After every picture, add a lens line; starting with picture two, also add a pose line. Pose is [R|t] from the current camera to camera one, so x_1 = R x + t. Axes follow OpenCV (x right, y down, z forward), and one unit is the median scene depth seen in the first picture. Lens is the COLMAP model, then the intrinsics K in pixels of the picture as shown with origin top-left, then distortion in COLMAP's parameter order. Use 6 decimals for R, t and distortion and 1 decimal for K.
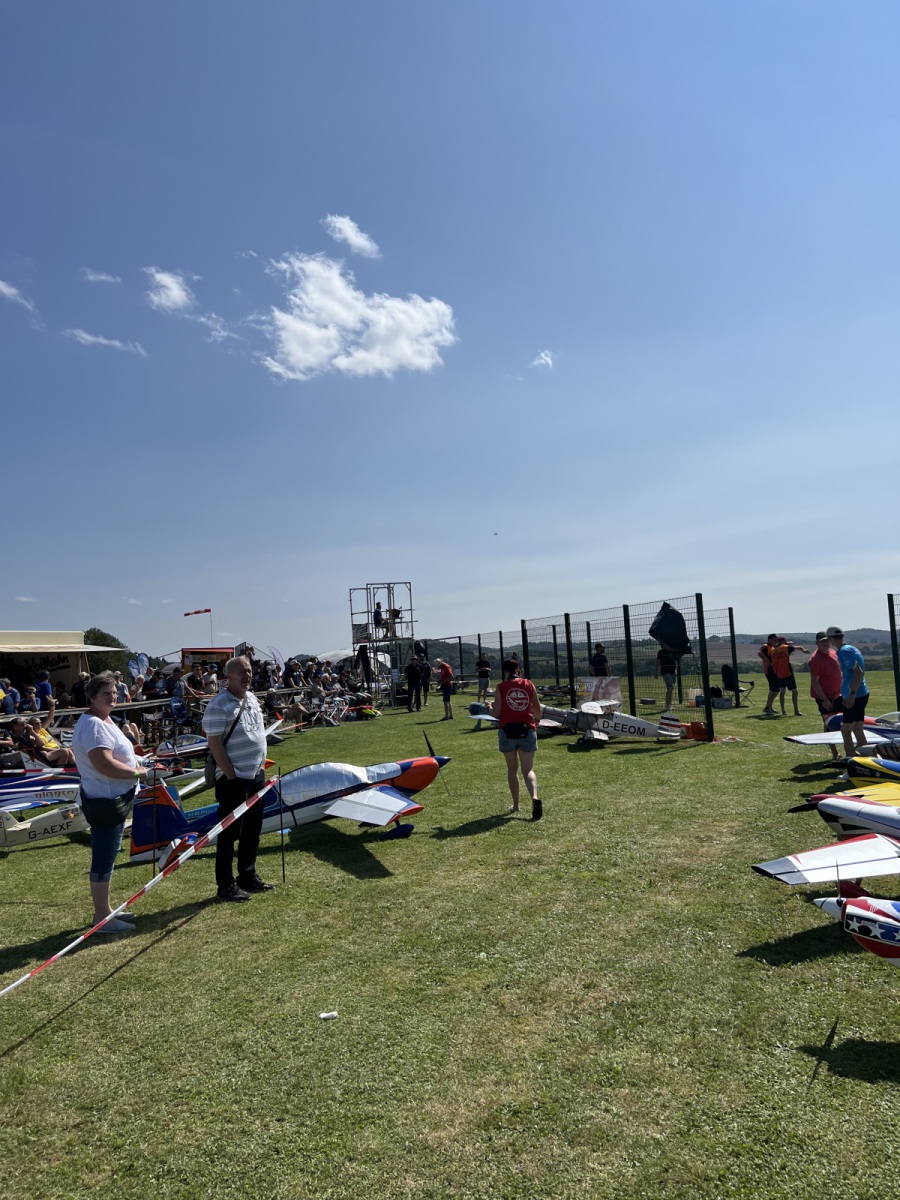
lens RADIAL K [[901.9, 0, 454.8], [0, 901.9, 593.9], [0, 0, 1]] dist [0.054367, -0.066381]
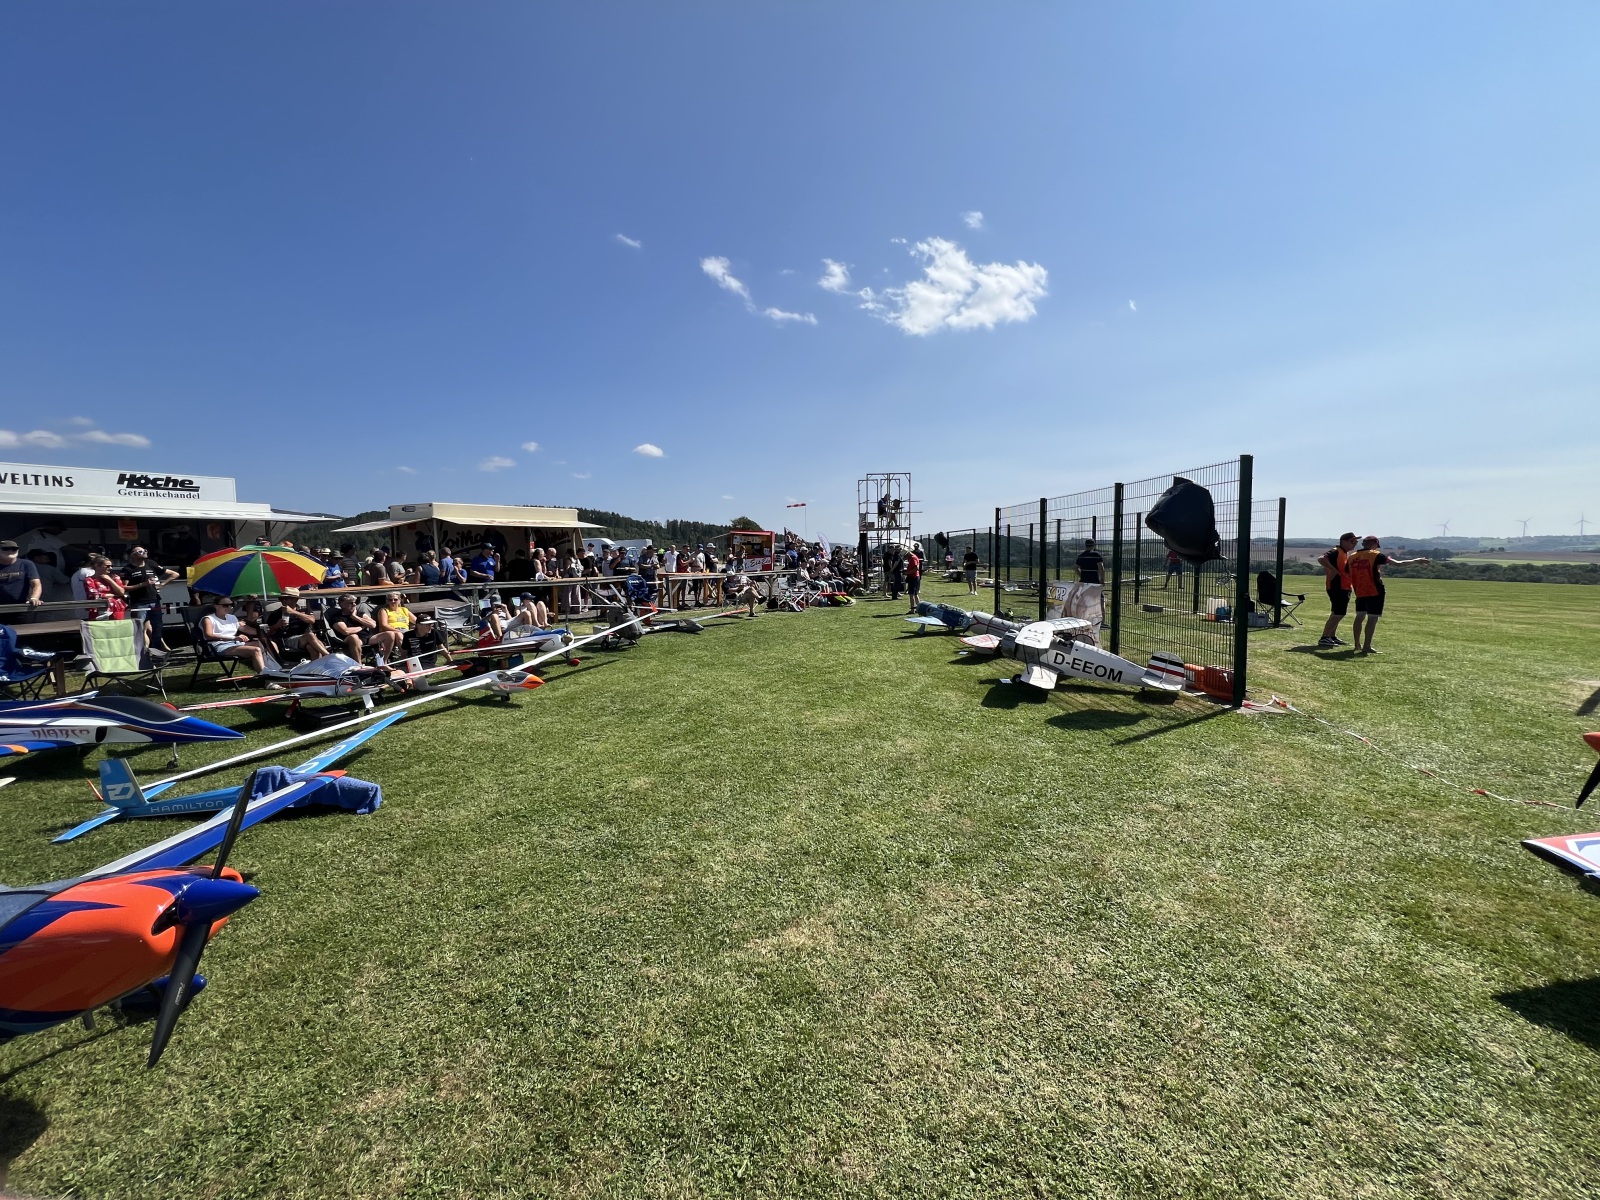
lens RADIAL K [[618.0, 0, 806.0], [0, 618.0, 599.8], [0, 0, 1]] dist [0.004356, -0.000742]
pose [[0.945660, 0.069411, -0.317662, 0.268998], [-0.017159, 0.986241, 0.164421, 0.058888], [0.324704, -0.150035, 0.933840, 1.050827]]
